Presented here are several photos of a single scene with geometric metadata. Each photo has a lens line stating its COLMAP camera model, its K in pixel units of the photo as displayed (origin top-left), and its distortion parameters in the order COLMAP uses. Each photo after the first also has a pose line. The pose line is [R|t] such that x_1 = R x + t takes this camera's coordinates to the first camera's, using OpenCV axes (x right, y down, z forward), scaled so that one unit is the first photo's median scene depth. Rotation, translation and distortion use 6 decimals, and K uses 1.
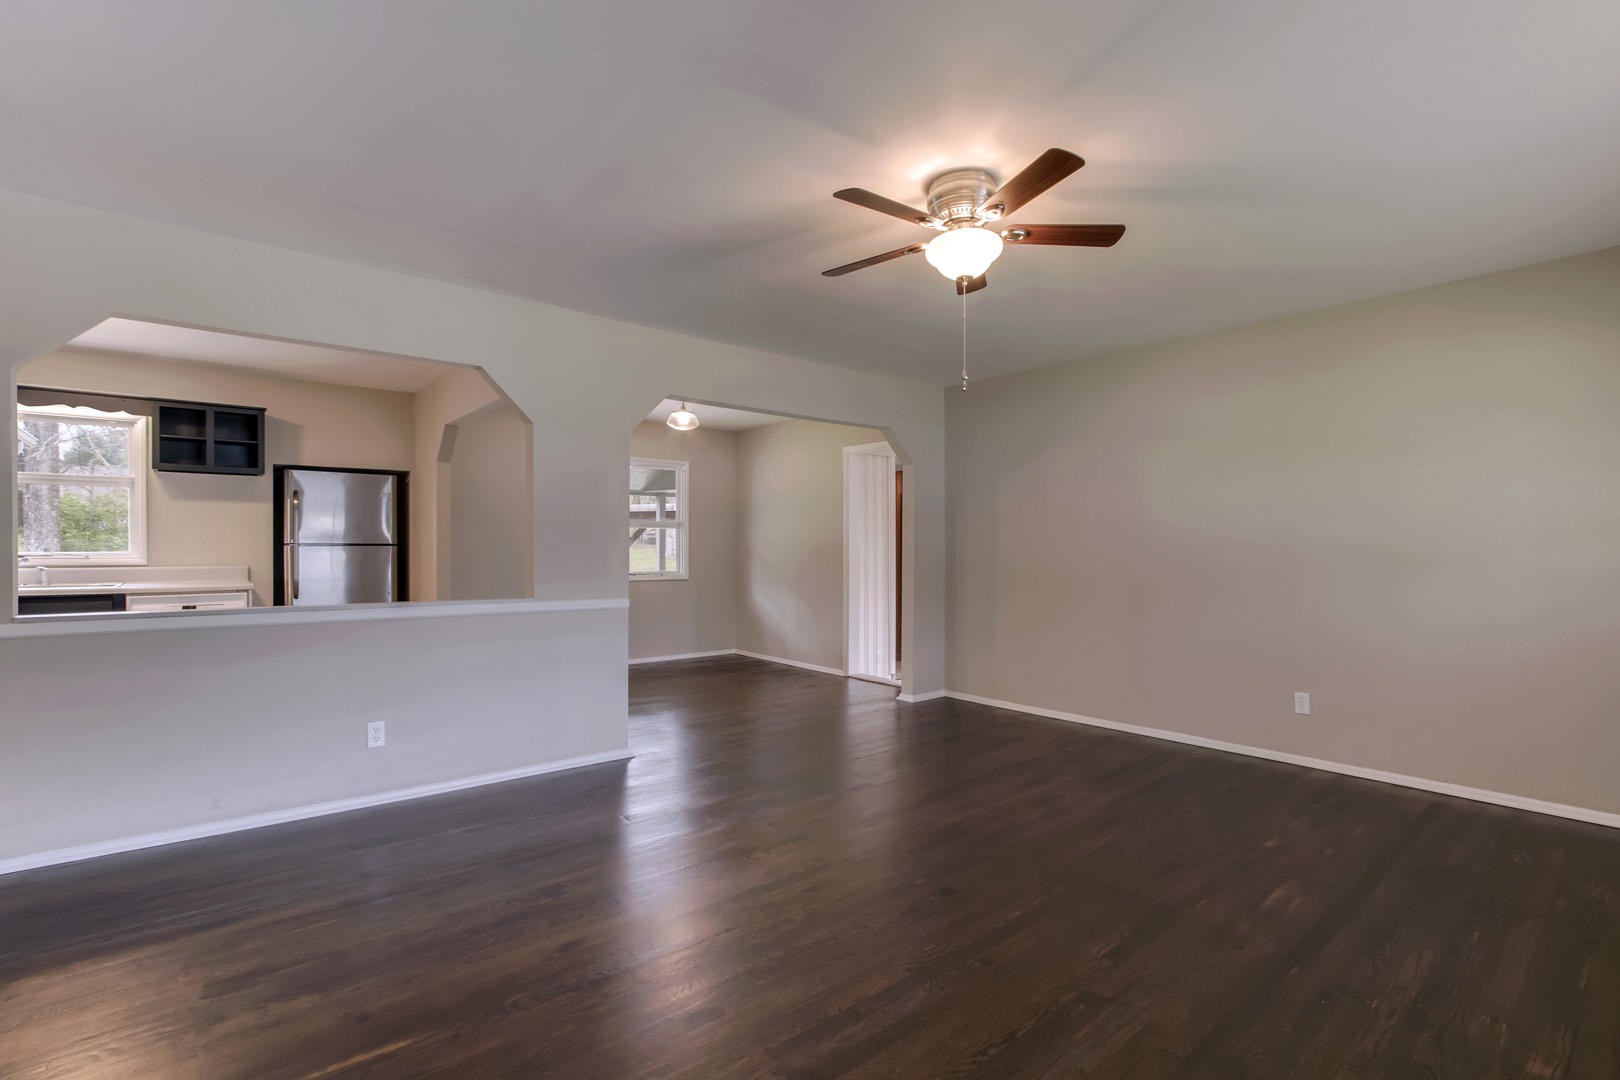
lens RADIAL K [[769.6, 0, 806.8], [0, 769.6, 555.4], [0, 0, 1]] dist [-0.008338, -0.000097]
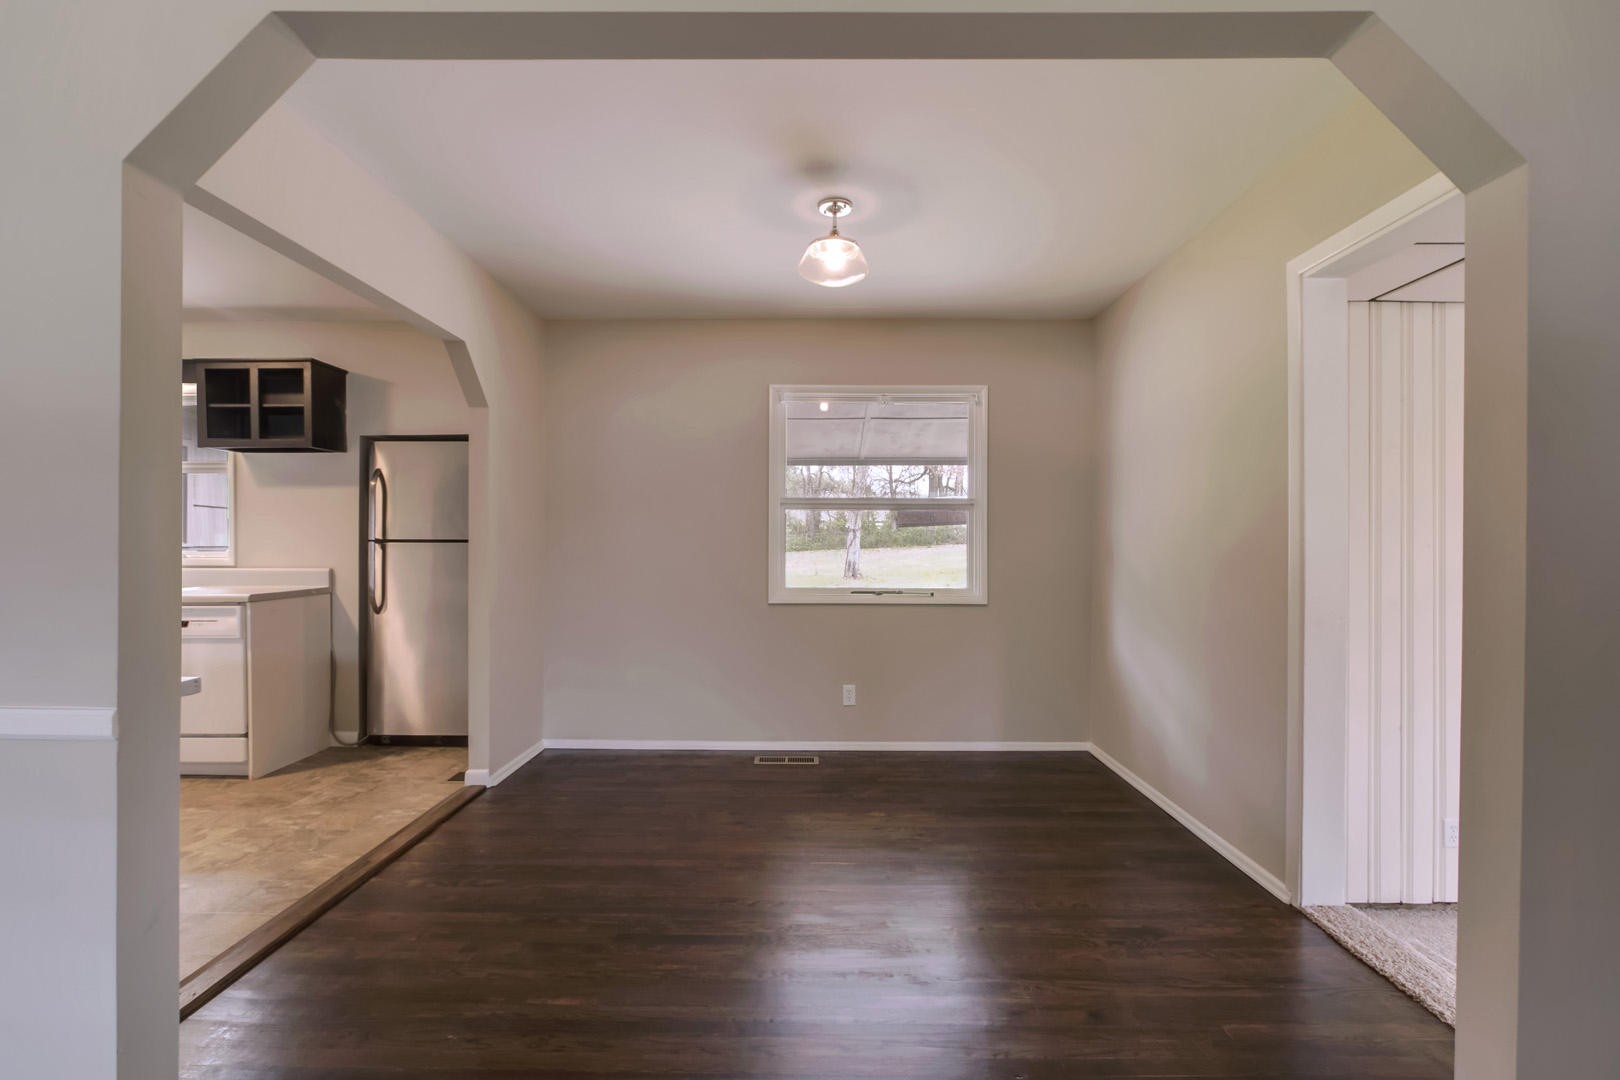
lens RADIAL K [[752.6, 0, 805.8], [0, 752.6, 552.0], [0, 0, 1]] dist [-0.003659, -0.000094]
pose [[0.758570, 0.002116, -0.651588, 0.134078], [-0.006184, 0.999973, -0.003953, -0.003136], [0.651562, 0.007028, 0.758563, 0.734922]]
